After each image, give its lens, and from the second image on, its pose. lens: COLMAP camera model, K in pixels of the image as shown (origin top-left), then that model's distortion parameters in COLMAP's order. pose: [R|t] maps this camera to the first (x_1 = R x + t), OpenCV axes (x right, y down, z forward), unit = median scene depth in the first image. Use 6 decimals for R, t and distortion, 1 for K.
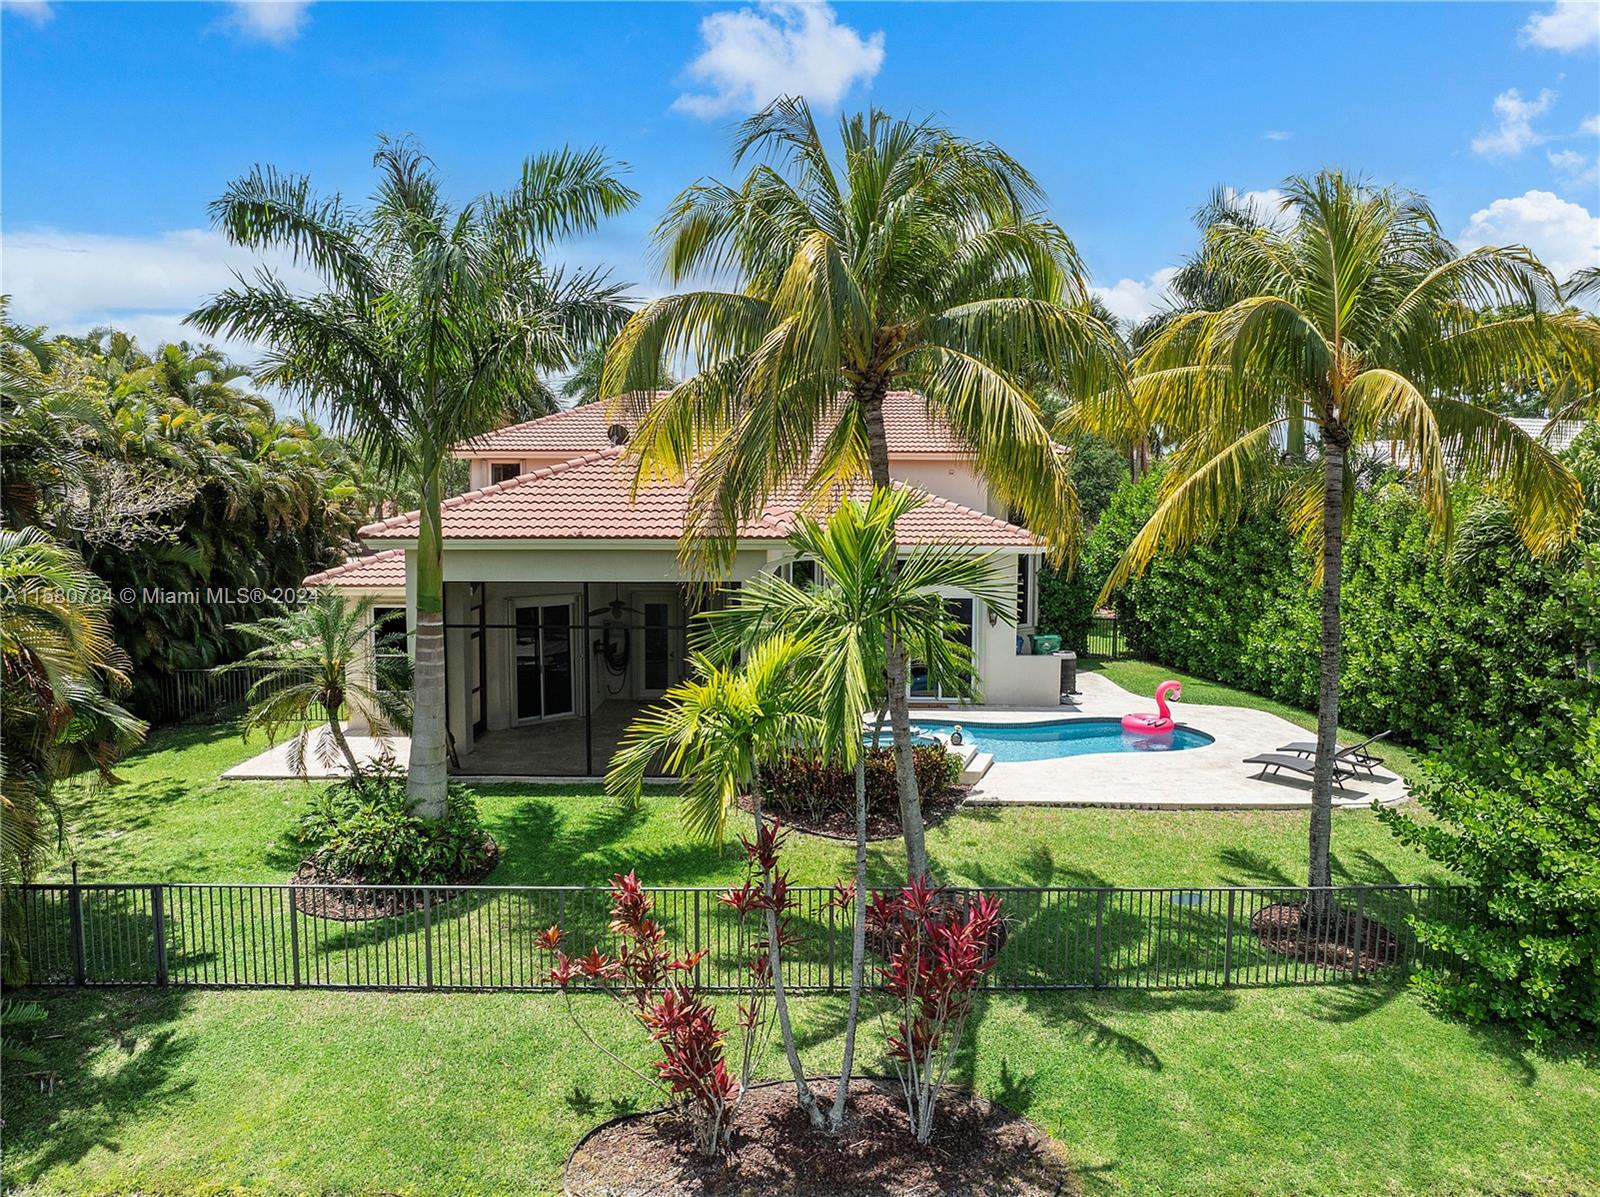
lens RADIAL K [[1131.0, 0, 800.0], [0, 1131.0, 598.5], [0, 0, 1]] dist [-0.032020, -0.009210]
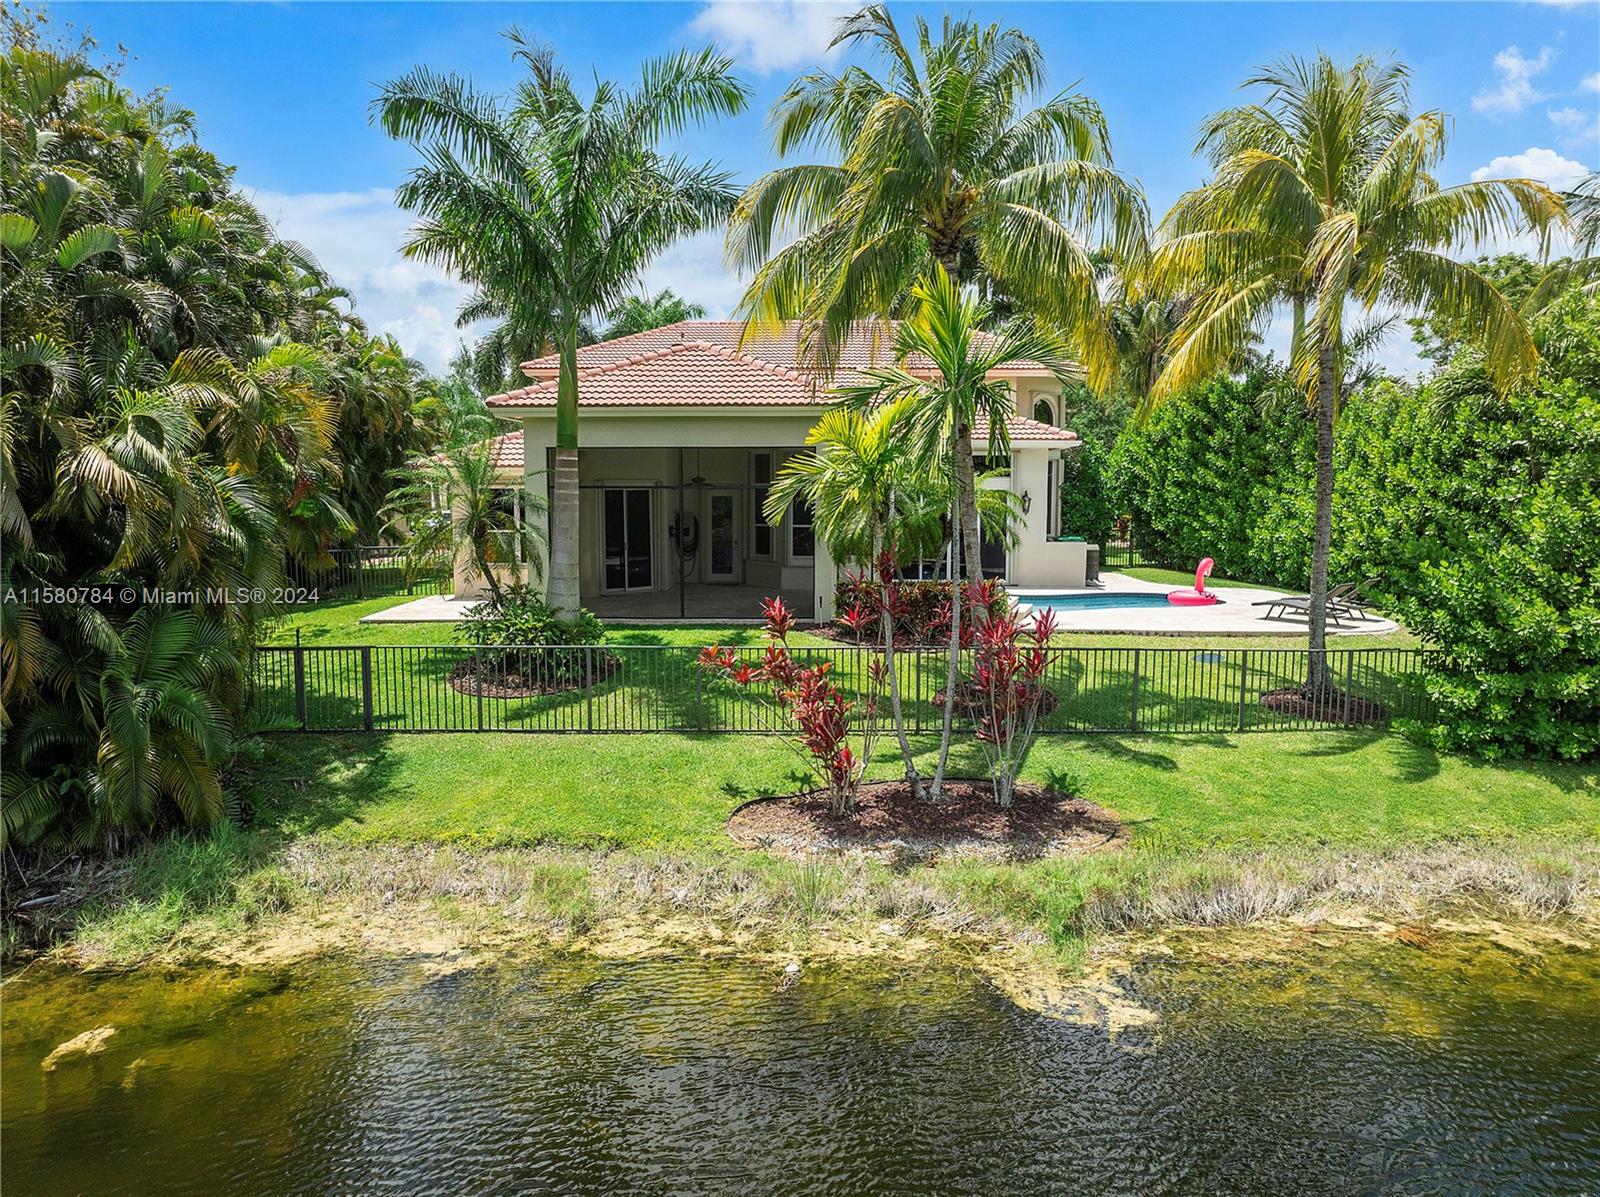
lens RADIAL K [[1122.1, 0, 804.6], [0, 1122.1, 602.0], [0, 0, 1]] dist [-0.021450, -0.037295]
pose [[0.999993, -0.003376, -0.001523, -0.058807], [0.003401, 0.999847, 0.017168, 0.116634], [0.001464, -0.017173, 0.999851, -0.136485]]
